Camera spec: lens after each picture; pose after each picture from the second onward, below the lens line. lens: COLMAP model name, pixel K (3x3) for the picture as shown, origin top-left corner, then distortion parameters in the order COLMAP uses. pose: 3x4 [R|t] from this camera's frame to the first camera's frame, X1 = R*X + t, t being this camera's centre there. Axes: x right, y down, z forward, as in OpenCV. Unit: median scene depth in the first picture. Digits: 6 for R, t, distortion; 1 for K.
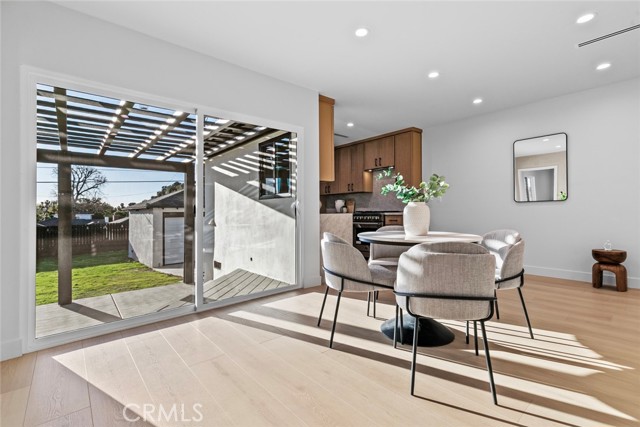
lens RADIAL K [[291.2, 0, 321.8], [0, 291.2, 212.3], [0, 0, 1]] dist [0.008038, -0.000936]
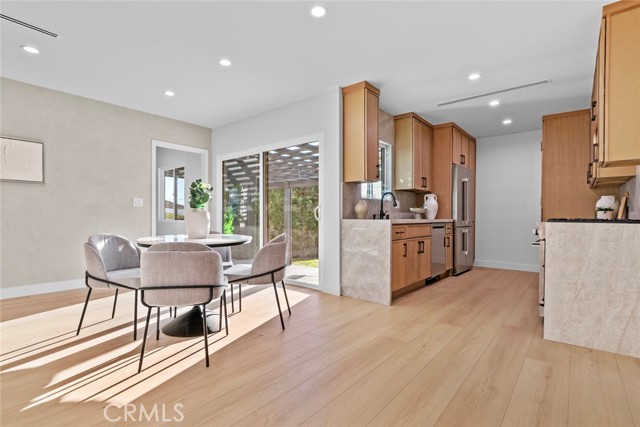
lens RADIAL K [[307.0, 0, 319.6], [0, 307.0, 219.1], [0, 0, 1]] dist [0.010007, -0.002455]
pose [[0.158754, 0.022048, -0.987072, 0.669236], [-0.013419, 0.999706, 0.020172, -0.008067], [0.987227, 0.010043, 0.159003, 0.552820]]
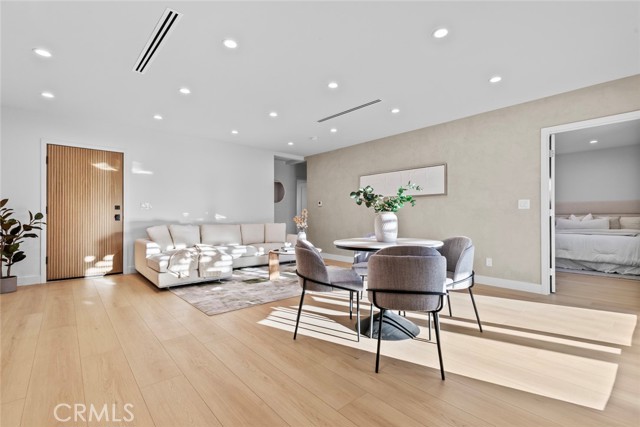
lens RADIAL K [[291.2, 0, 323.9], [0, 291.2, 216.1], [0, 0, 1]] dist [0.008038, -0.000936]
pose [[-0.999914, 0.011440, -0.006445, 0.250376], [0.011414, 0.999927, 0.004007, -0.010047], [0.006490, 0.003933, -0.999971, 0.916502]]
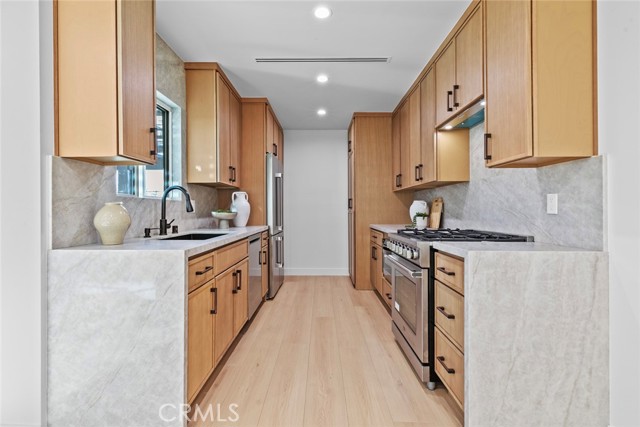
lens RADIAL K [[291.2, 0, 318.0], [0, 291.2, 207.3], [0, 0, 1]] dist [0.008038, -0.000936]
pose [[0.746968, 0.004514, -0.664845, 0.343431], [-0.012027, 0.999905, -0.006724, -0.033371], [0.664751, 0.013019, 0.746951, 0.676191]]
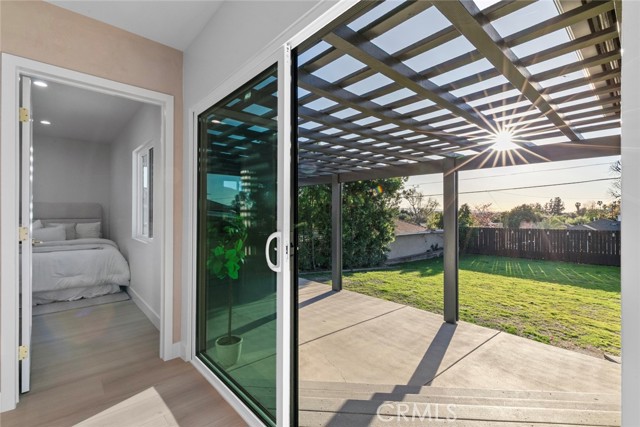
lens RADIAL K [[291.2, 0, 321.3], [0, 291.2, 214.5], [0, 0, 1]] dist [0.008038, -0.000936]
pose [[0.020456, 0.018815, -0.999614, 0.052646], [-0.009197, 0.999784, 0.018630, -0.042433], [0.999748, 0.008813, 0.020624, 0.562910]]
